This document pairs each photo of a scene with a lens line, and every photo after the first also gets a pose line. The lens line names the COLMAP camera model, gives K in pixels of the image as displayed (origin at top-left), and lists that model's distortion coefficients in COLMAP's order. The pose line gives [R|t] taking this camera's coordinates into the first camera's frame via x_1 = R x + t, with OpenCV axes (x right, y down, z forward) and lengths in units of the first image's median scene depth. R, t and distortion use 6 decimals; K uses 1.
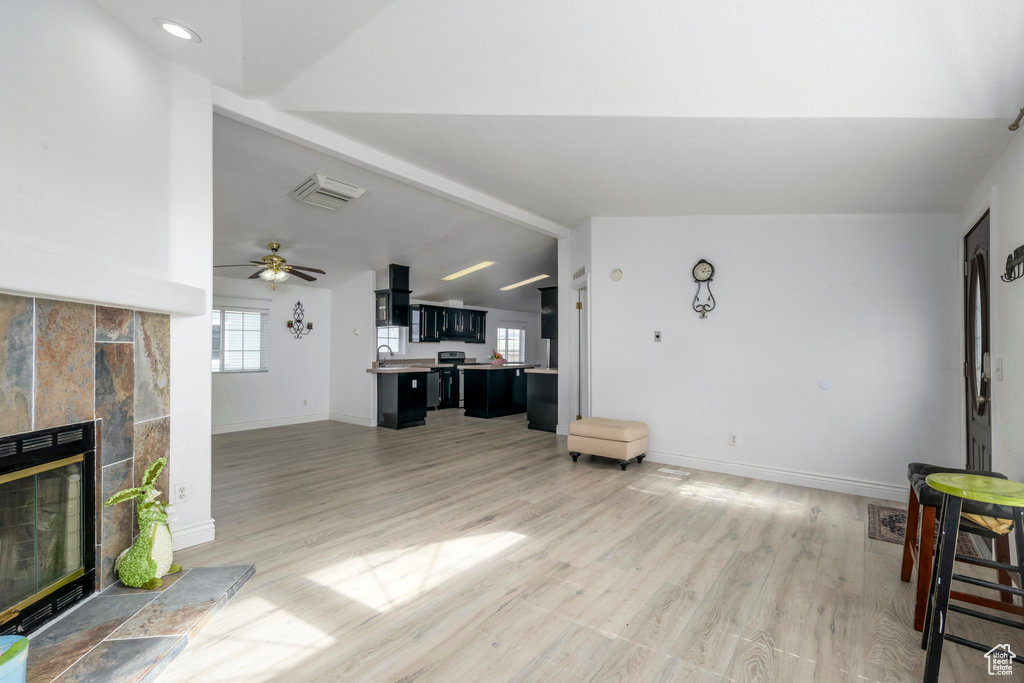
lens RADIAL K [[448.2, 0, 509.2], [0, 448.2, 343.9], [0, 0, 1]] dist [0.005066, -0.000082]
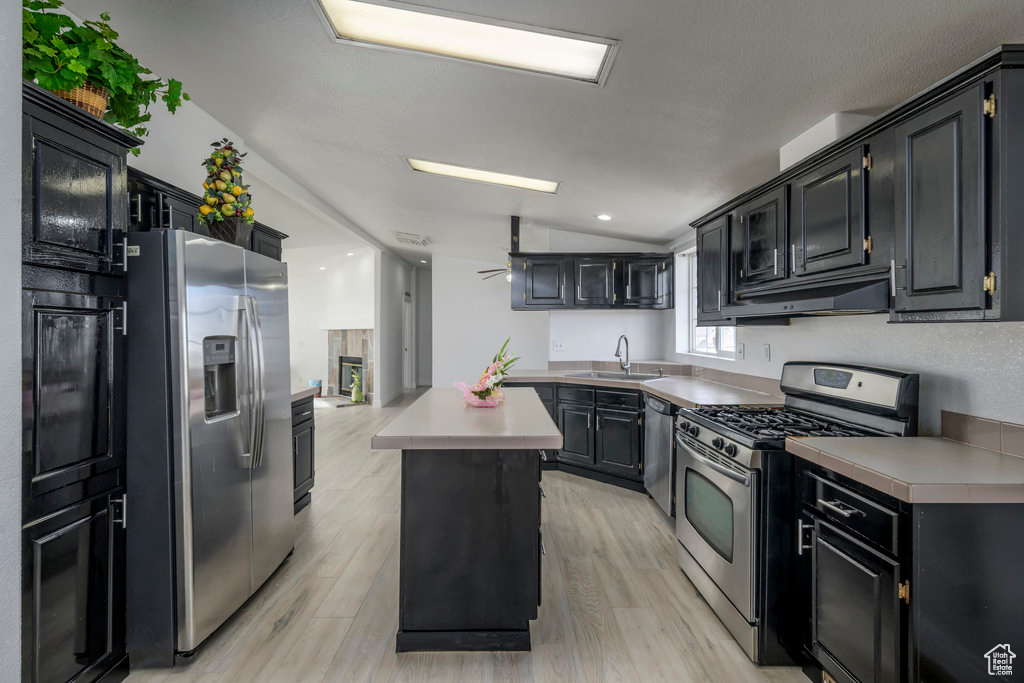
lens RADIAL K [[448.2, 0, 510.5], [0, 448.2, 335.0], [0, 0, 1]] dist [0.005066, -0.000082]
pose [[-0.773101, -0.000717, -0.634283, 0.504425], [0.007667, 0.999916, -0.010476, 0.016198], [0.634237, -0.012962, -0.773030, 4.106927]]
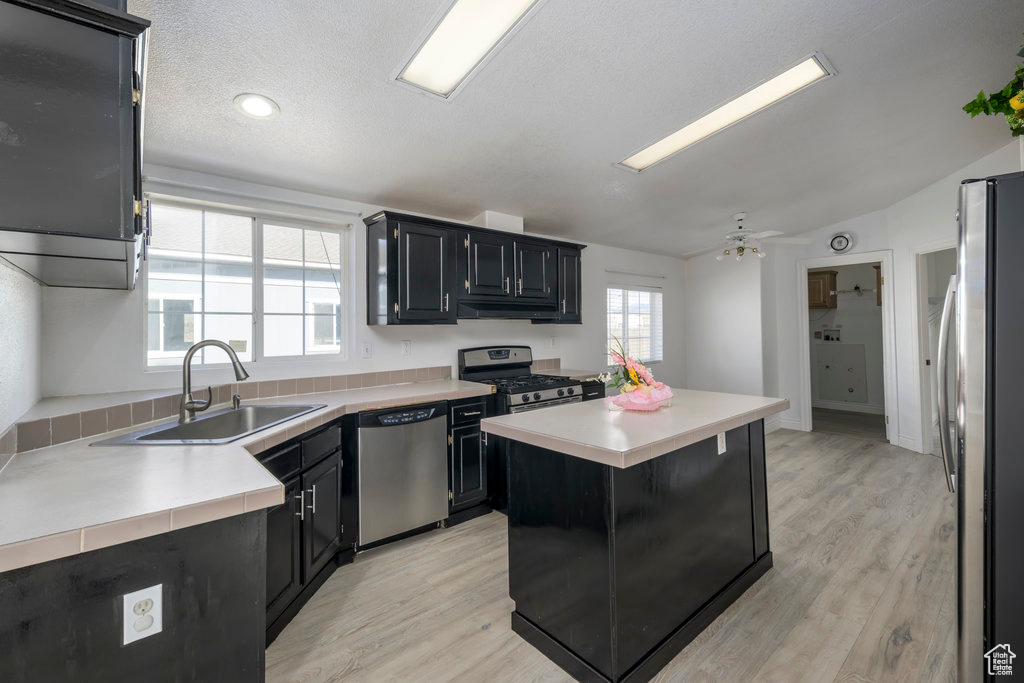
lens RADIAL K [[448.2, 0, 510.8], [0, 448.2, 325.4], [0, 0, 1]] dist [0.005066, -0.000082]
pose [[0.983510, -0.018224, -0.179934, -0.175398], [0.019190, 0.999809, 0.003628, -0.008992], [0.179834, -0.007021, 0.983672, 2.393836]]
